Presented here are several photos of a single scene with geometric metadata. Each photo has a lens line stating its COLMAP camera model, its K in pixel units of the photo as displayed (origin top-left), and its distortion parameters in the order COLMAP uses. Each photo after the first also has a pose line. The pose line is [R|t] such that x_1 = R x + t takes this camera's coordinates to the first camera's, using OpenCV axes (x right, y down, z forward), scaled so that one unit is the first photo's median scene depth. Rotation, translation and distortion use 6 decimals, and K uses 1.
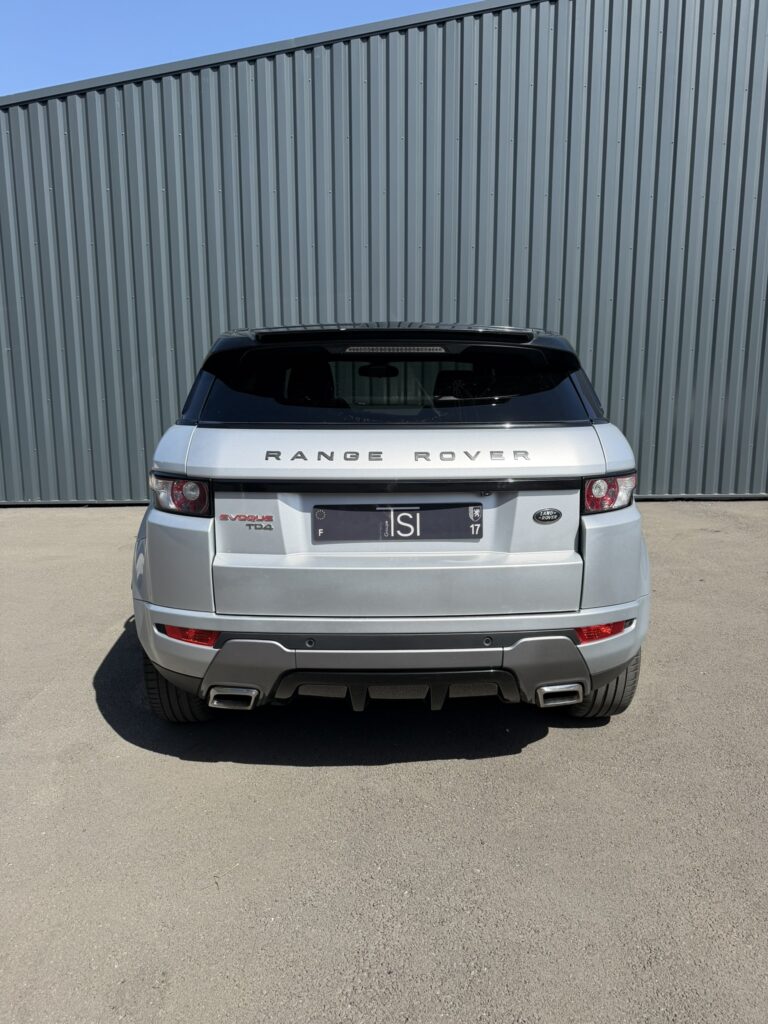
lens RADIAL K [[720.6, 0, 387.3], [0, 720.6, 507.8], [0, 0, 1]] dist [0.085462, -0.140668]
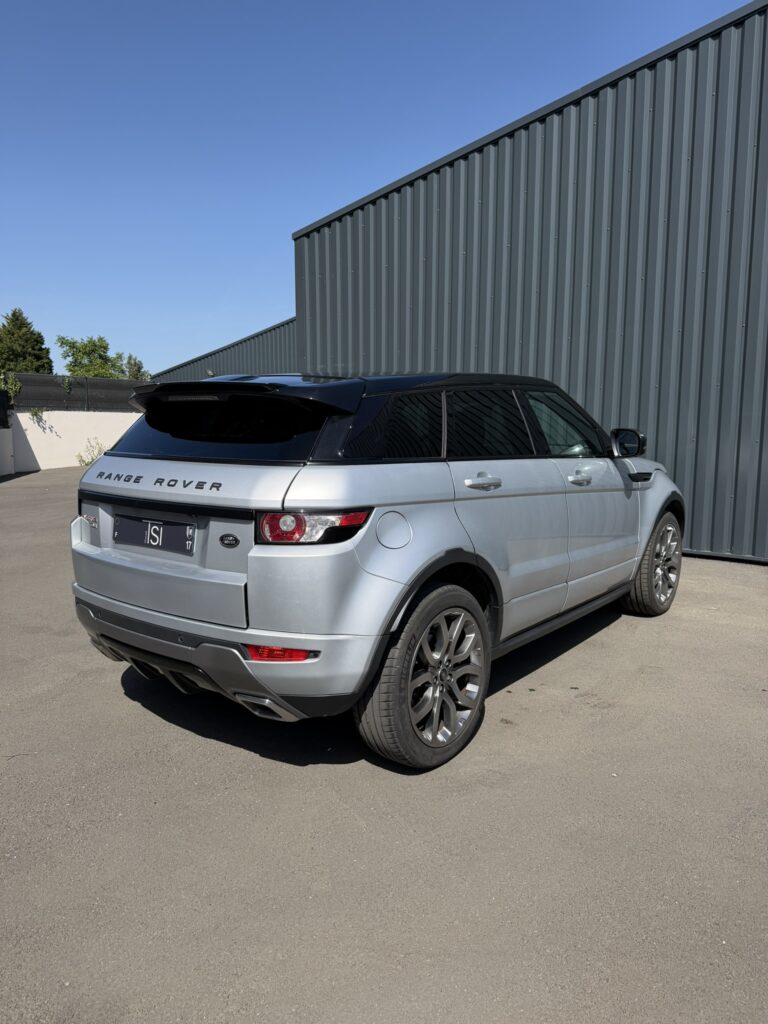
lens RADIAL K [[720.6, 0, 387.3], [0, 720.6, 507.8], [0, 0, 1]] dist [0.085462, -0.140668]
pose [[0.763877, 0.081068, -0.640250, 1.122020], [-0.111298, 0.993763, -0.006959, -0.059855], [0.635692, 0.076575, 0.768135, 0.269072]]
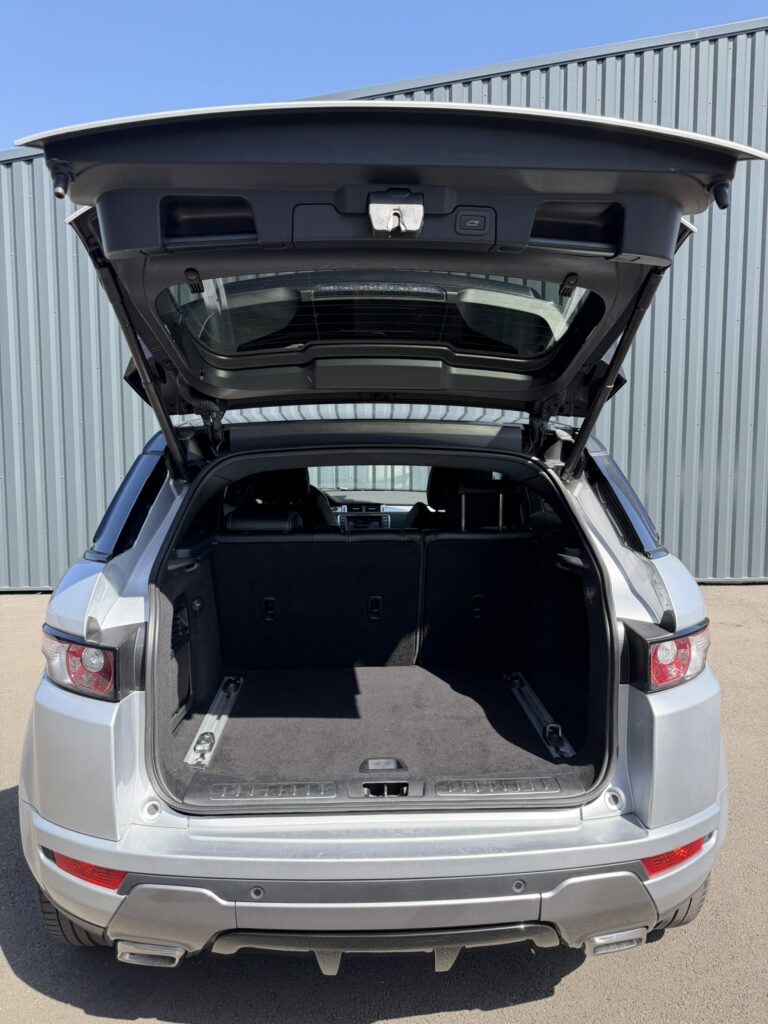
lens RADIAL K [[720.6, 0, 387.3], [0, 720.6, 507.8], [0, 0, 1]] dist [0.085462, -0.140668]
pose [[0.999819, -0.000244, 0.019013, 0.001996], [0.001828, 0.996518, -0.083353, -0.111384], [-0.018926, 0.083373, 0.996339, 0.278783]]
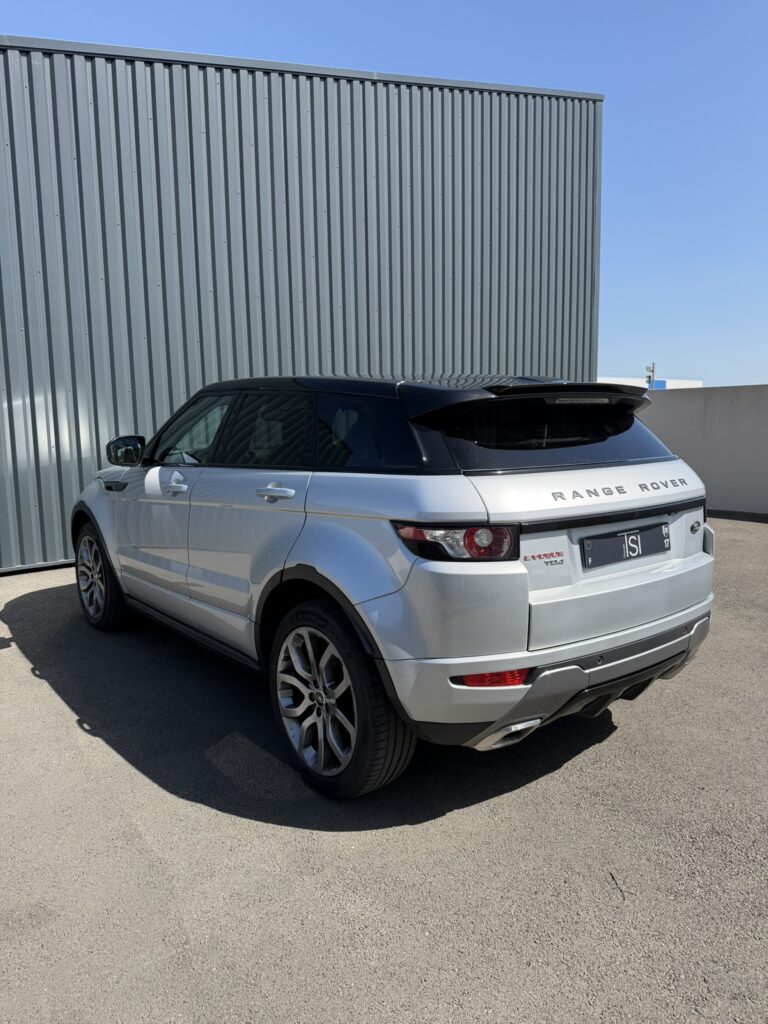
lens RADIAL K [[686.7, 0, 384.8], [0, 686.7, 516.5], [0, 0, 1]] dist [0.129209, -0.114307]
pose [[0.803925, -0.088078, 0.588172, -0.957706], [0.113240, 0.993550, -0.005996, -0.063049], [-0.583850, 0.071425, 0.808714, 0.295111]]
